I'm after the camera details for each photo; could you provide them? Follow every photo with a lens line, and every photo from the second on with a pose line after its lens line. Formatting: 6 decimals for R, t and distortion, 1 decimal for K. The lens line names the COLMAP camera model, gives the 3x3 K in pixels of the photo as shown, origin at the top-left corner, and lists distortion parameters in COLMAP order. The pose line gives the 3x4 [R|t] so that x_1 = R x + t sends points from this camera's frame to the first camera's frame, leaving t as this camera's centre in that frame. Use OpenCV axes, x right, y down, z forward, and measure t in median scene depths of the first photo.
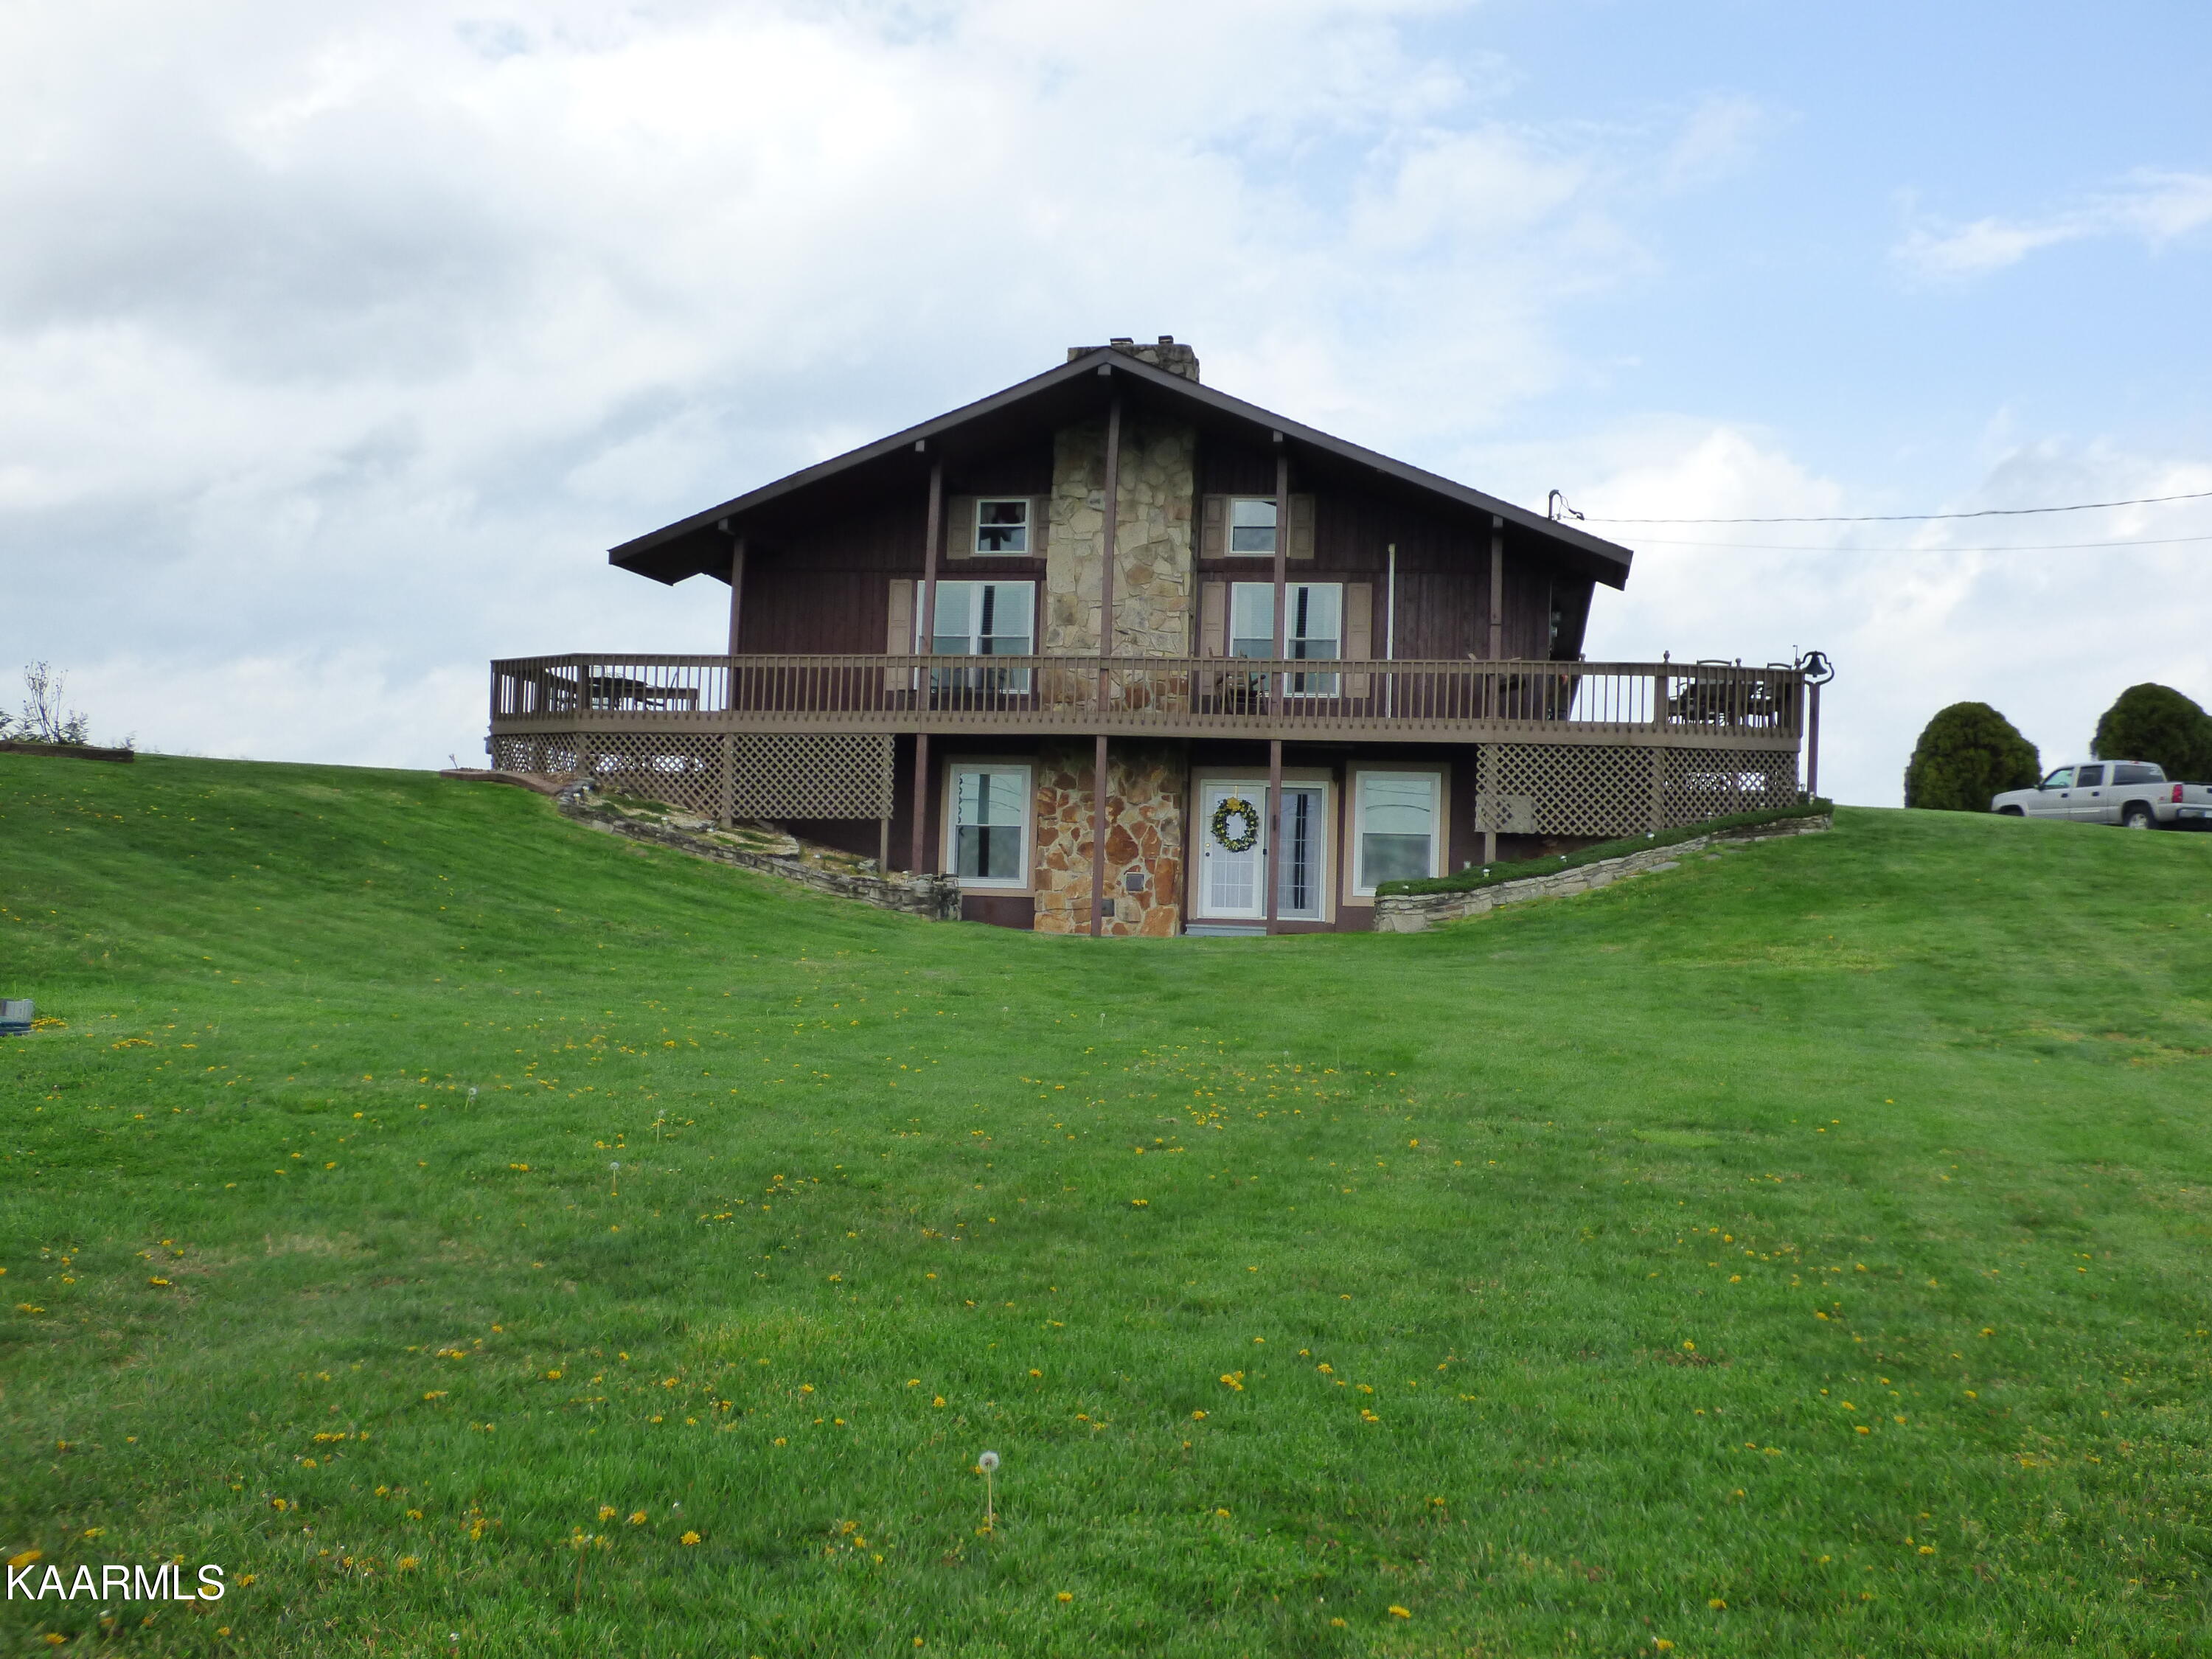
lens RADIAL K [[2303.2, 0, 1104.9], [0, 2303.2, 824.9], [0, 0, 1]] dist [0.009862, 0.000000]
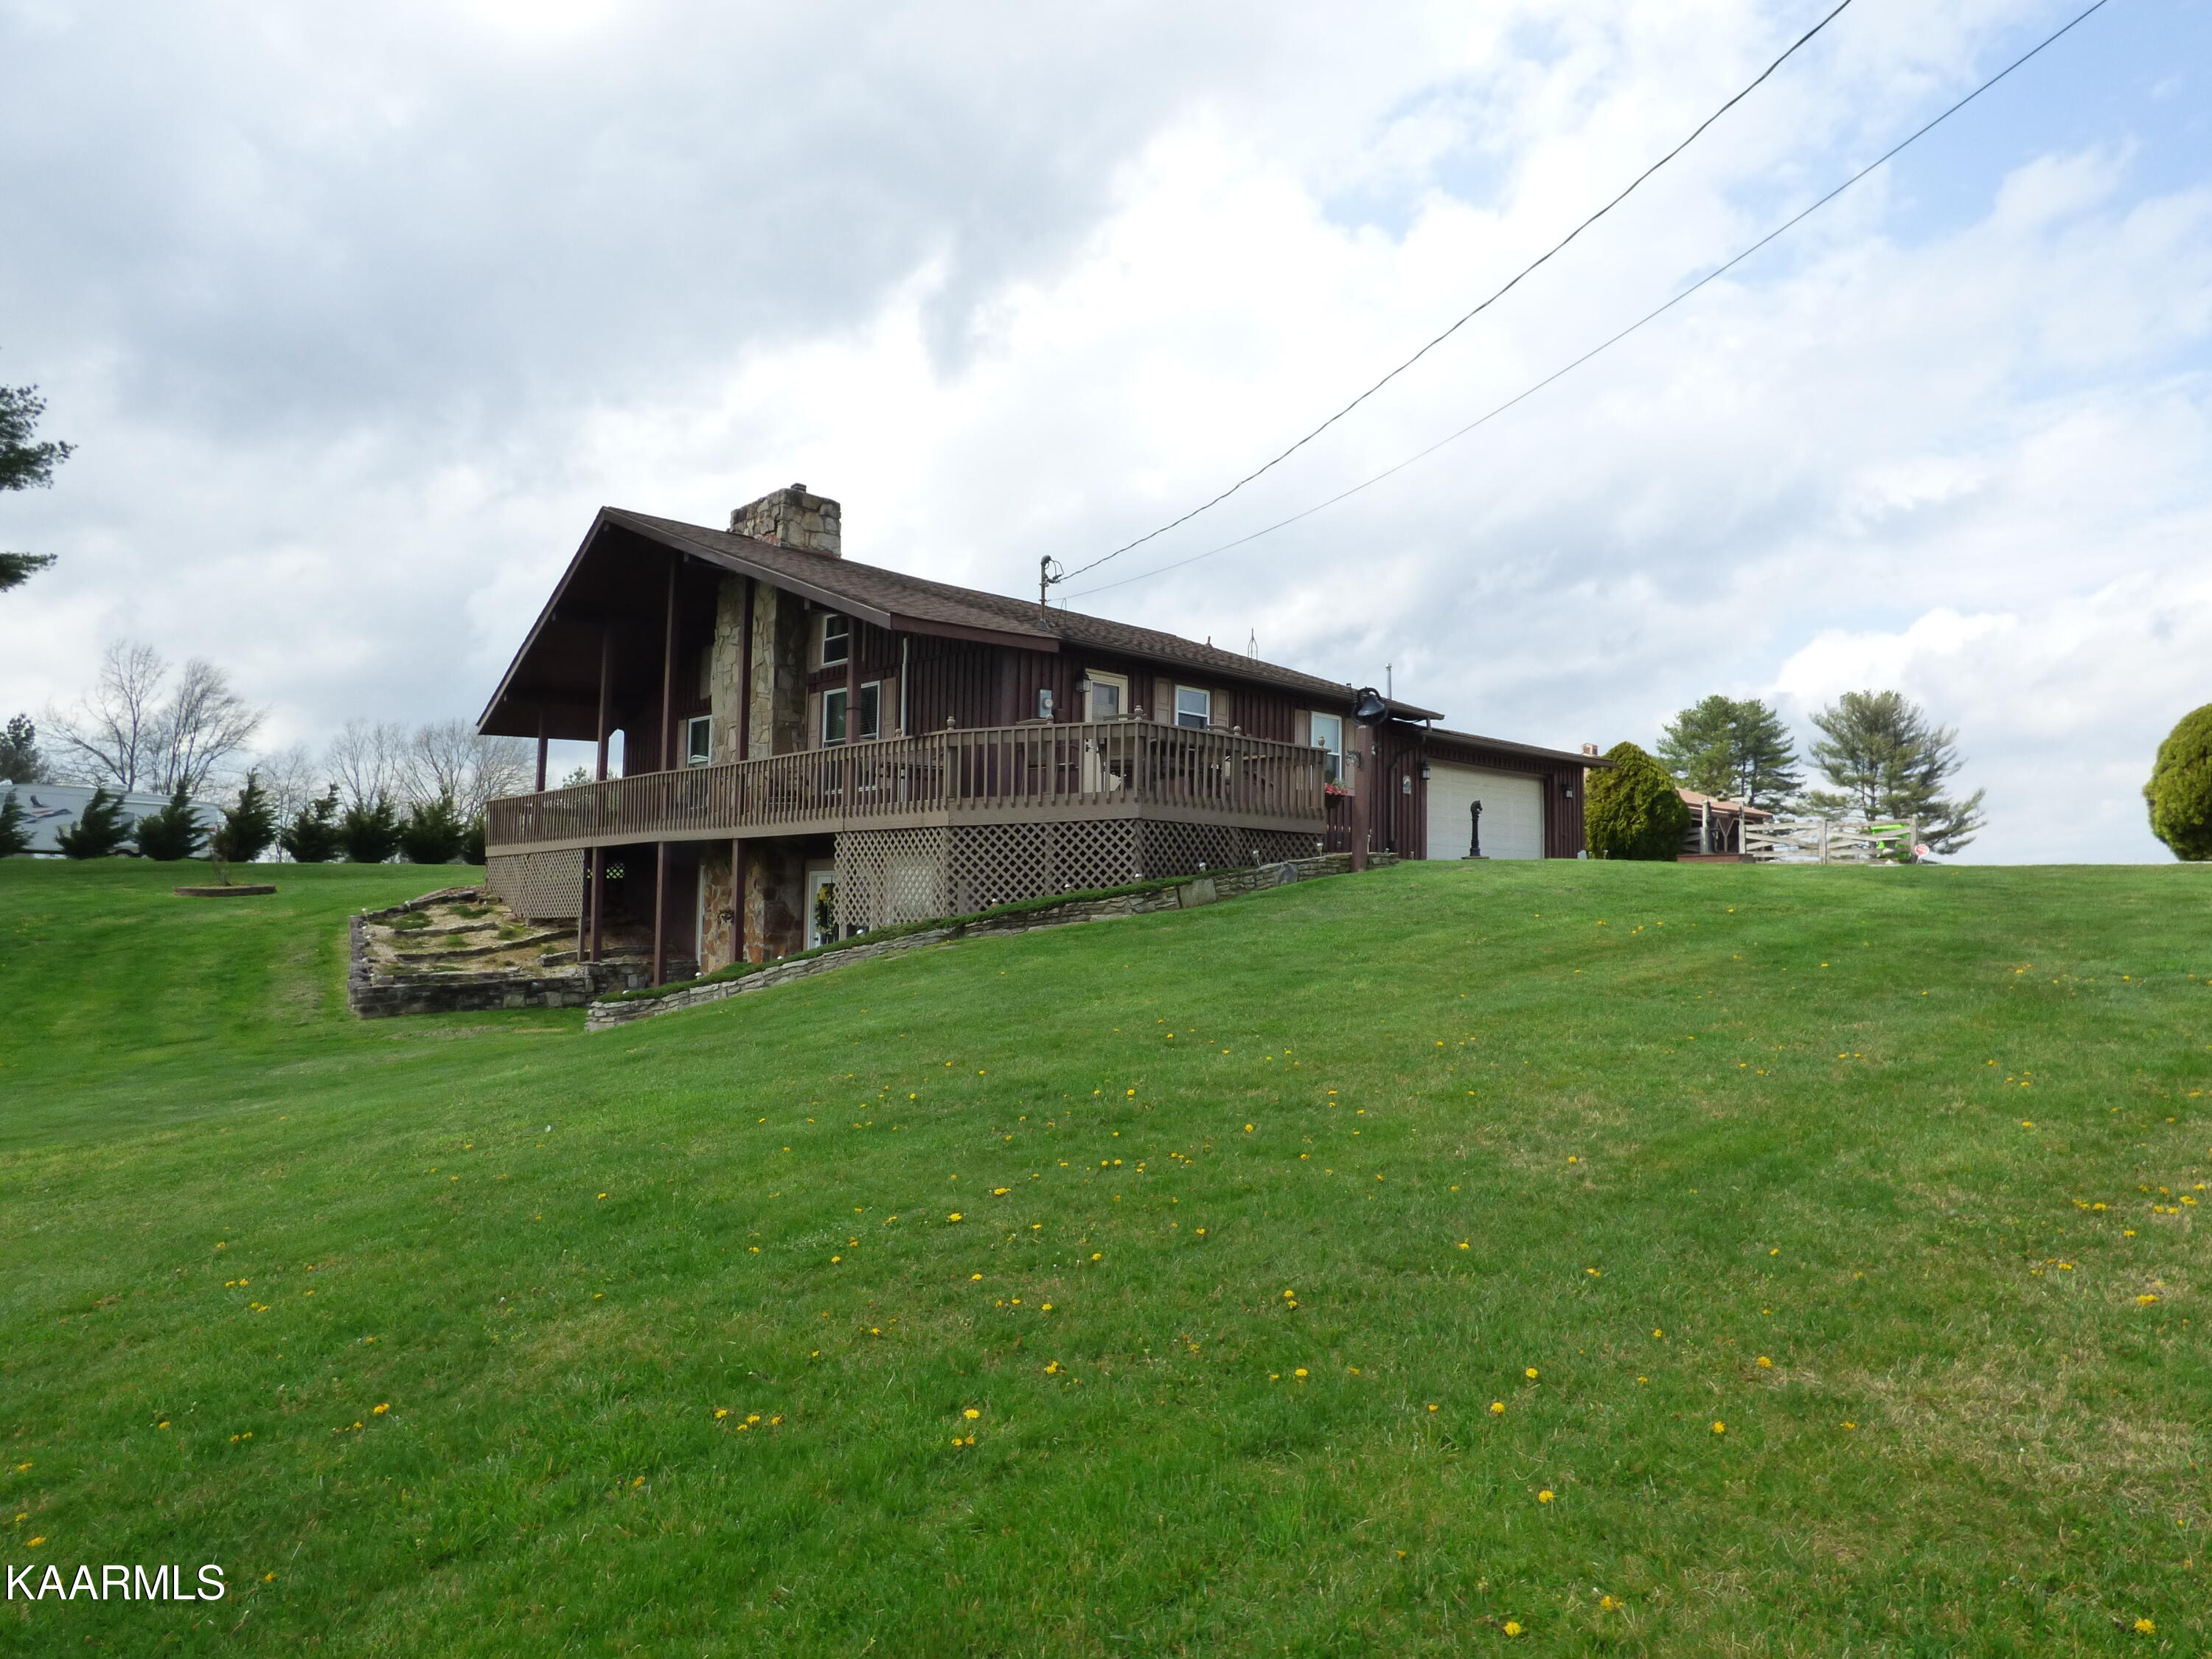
lens RADIAL K [[1385.4, 0, 1105.2], [0, 1385.4, 836.7], [0, 0, 1]] dist [0.008371, 0.000585]
pose [[0.795064, -0.052929, -0.604212, 0.565205], [0.043432, 0.998596, -0.030326, -0.010883], [0.604969, -0.002131, 0.796246, 0.560621]]
